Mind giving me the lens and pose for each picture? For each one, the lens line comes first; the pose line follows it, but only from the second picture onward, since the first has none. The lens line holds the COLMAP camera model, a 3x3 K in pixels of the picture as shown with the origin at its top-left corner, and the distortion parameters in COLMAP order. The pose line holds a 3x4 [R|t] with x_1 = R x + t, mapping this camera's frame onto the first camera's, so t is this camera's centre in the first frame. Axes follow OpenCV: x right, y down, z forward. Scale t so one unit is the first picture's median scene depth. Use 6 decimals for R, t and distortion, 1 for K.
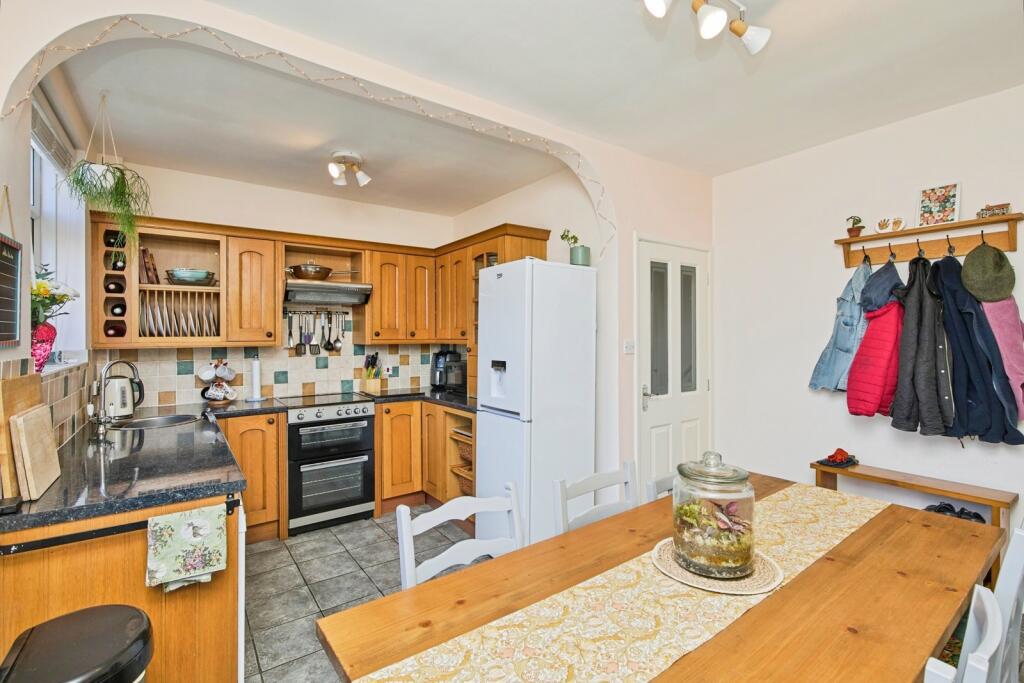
lens RADIAL K [[471.0, 0, 518.0], [0, 471.0, 336.1], [0, 0, 1]] dist [0.002742, 0.000352]
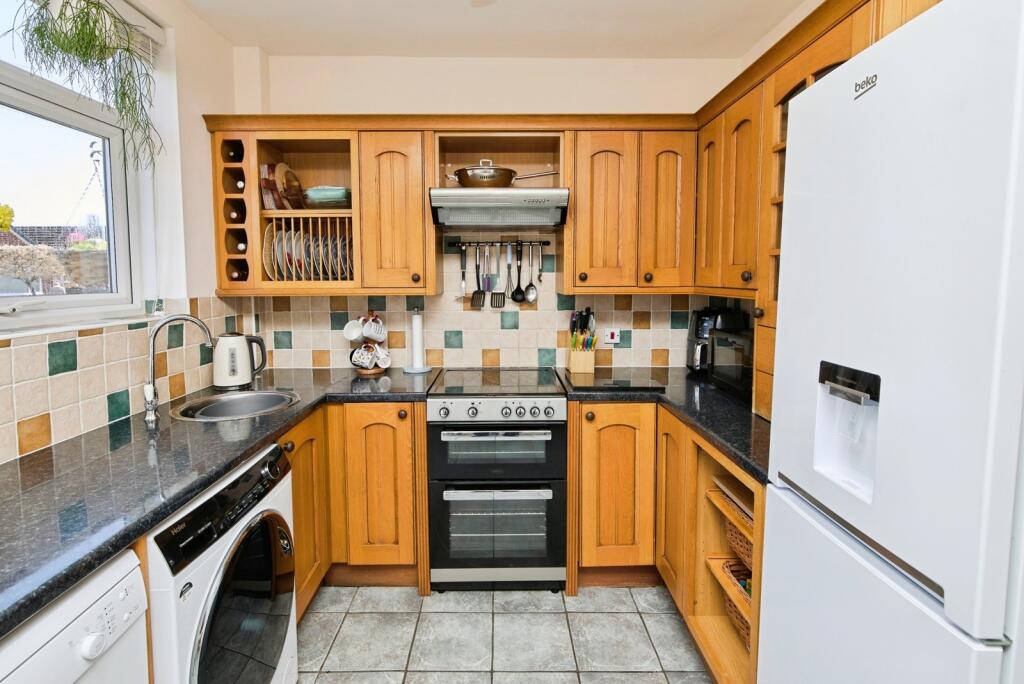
lens RADIAL K [[487.1, 0, 501.4], [0, 487.1, 309.4], [0, 0, 1]] dist [0.000351, -0.000081]
pose [[0.812318, 0.042313, -0.581677, -0.033956], [-0.002488, 0.997607, 0.069095, -0.006175], [0.583209, -0.054680, 0.810480, 0.494898]]
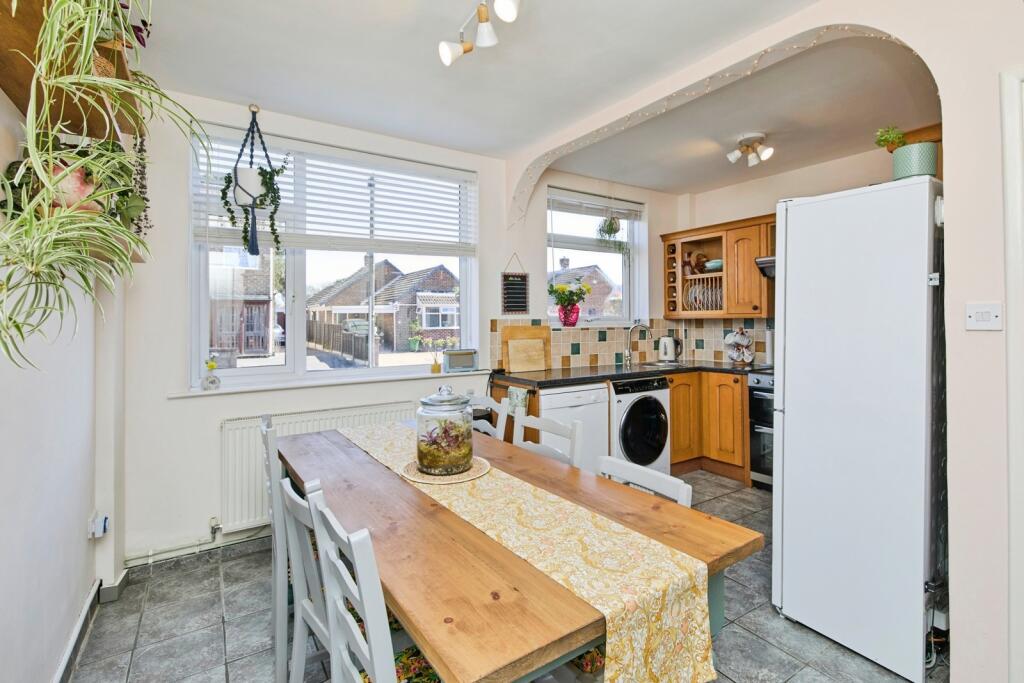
lens RADIAL K [[479.3, 0, 517.2], [0, 479.3, 317.4], [0, 0, 1]] dist [0.000819, 0.000081]
pose [[-0.043765, -0.001456, -0.999041, 0.632273], [0.002112, 0.999997, -0.001550, 0.019944], [0.999040, -0.002178, -0.043762, 0.451619]]
